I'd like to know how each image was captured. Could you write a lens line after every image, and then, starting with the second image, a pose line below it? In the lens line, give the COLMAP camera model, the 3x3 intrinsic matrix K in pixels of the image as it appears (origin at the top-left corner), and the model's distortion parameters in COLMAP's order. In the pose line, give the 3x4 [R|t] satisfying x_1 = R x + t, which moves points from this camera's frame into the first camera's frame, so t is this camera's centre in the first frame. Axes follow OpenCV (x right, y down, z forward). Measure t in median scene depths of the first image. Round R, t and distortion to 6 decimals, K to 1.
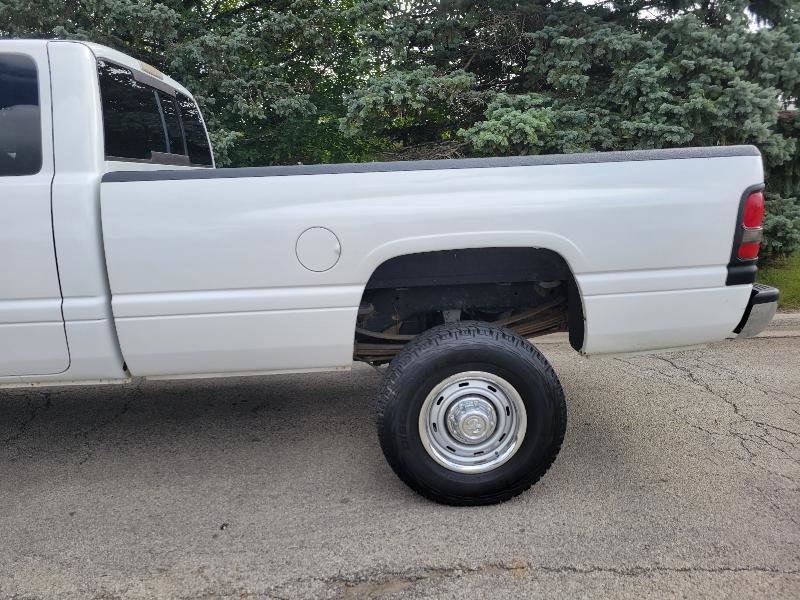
lens RADIAL K [[593.1, 0, 397.0], [0, 593.1, 308.3], [0, 0, 1]] dist [0.048041, -0.023183]
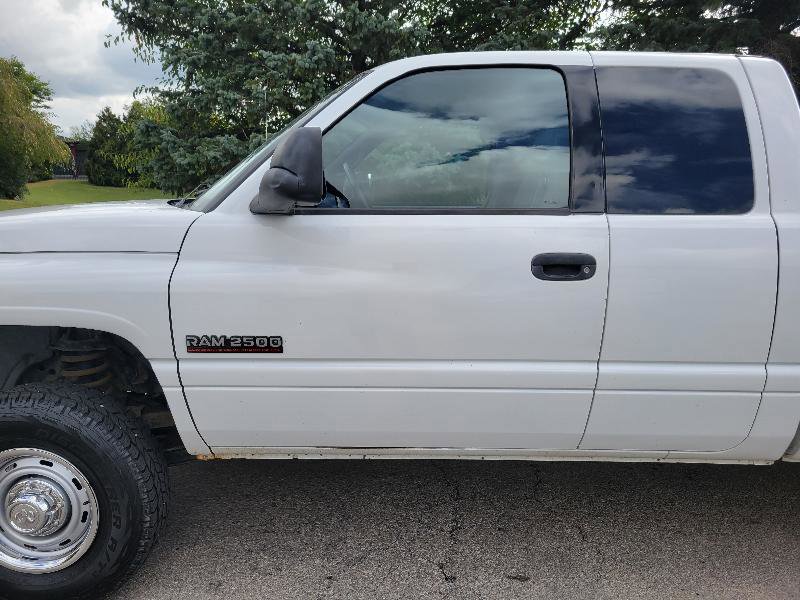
lens RADIAL K [[593.1, 0, 397.0], [0, 593.1, 308.3], [0, 0, 1]] dist [0.048041, -0.023183]
pose [[0.998413, 0.052324, -0.020826, -0.428763], [-0.053013, 0.998013, -0.034054, -0.015884], [0.019002, 0.035104, 0.999203, 0.067754]]
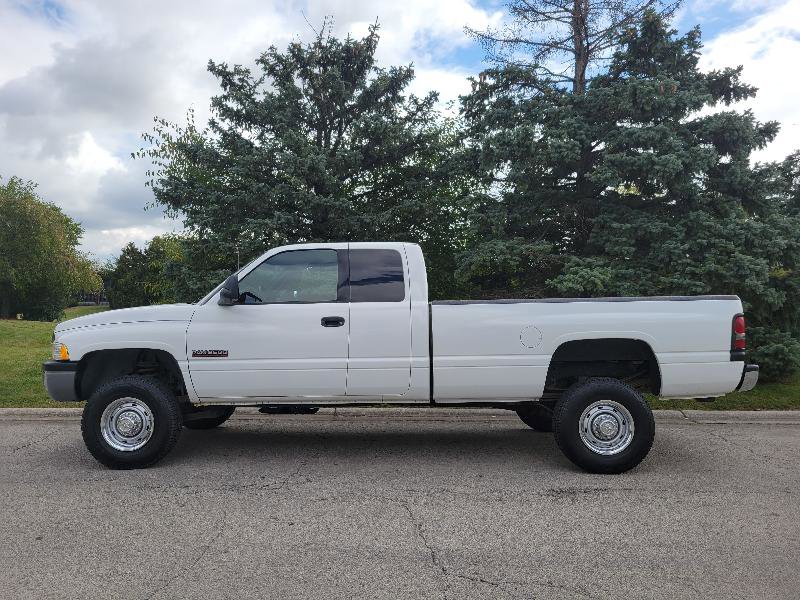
lens RADIAL K [[598.1, 0, 387.6], [0, 598.1, 301.3], [0, 0, 1]] dist [0.038109, -0.020856]
pose [[0.998192, 0.021984, -0.055935, -0.214894], [-0.034714, 0.970642, -0.238010, 0.124392], [0.049060, 0.239522, 0.969651, -0.466761]]
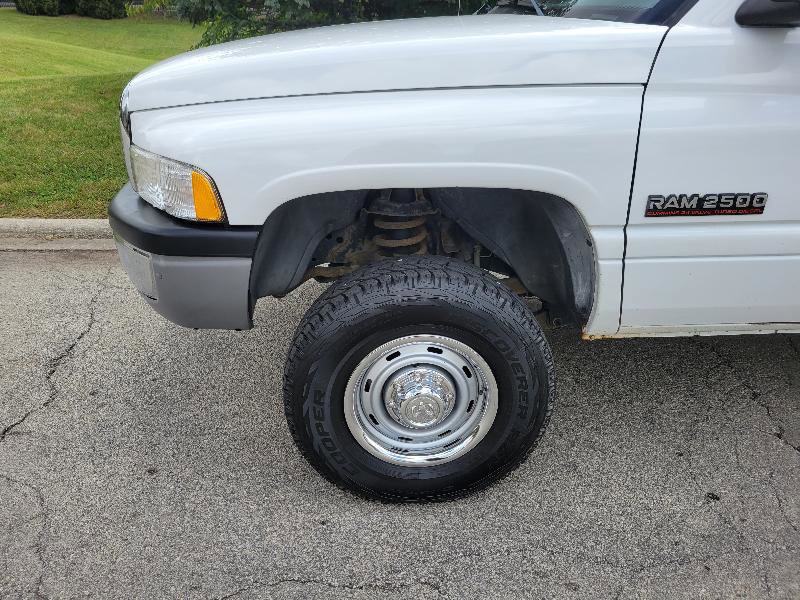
lens RADIAL K [[598.1, 0, 387.6], [0, 598.1, 301.3], [0, 0, 1]] dist [0.038109, -0.020856]
pose [[0.998777, 0.024144, 0.043137, -0.675509], [-0.032446, 0.978524, 0.203565, -0.010351], [-0.037296, -0.204716, 0.978111, 0.133867]]
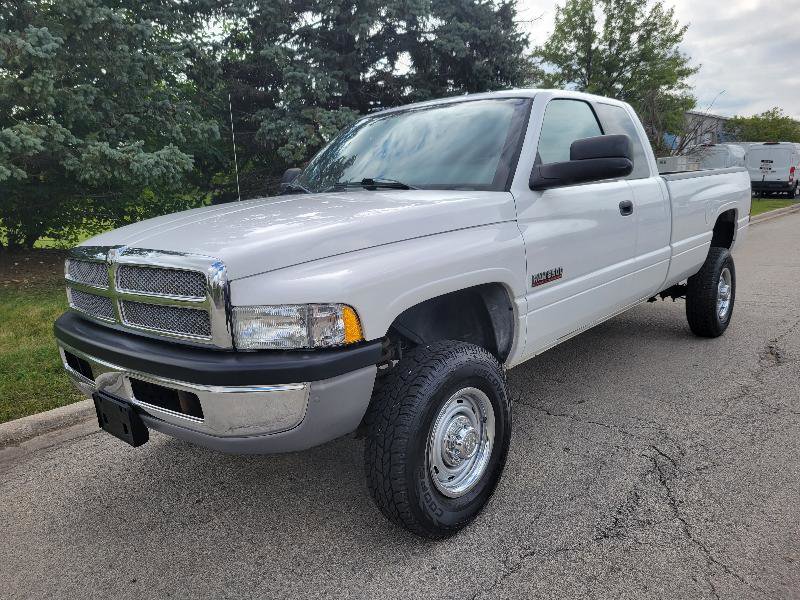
lens RADIAL K [[598.1, 0, 387.6], [0, 598.1, 301.3], [0, 0, 1]] dist [0.038109, -0.020856]
pose [[0.677917, -0.134145, 0.722796, -0.981097], [0.189158, 0.981935, 0.004827, -0.009712], [-0.710386, 0.133450, 0.691045, 0.147503]]
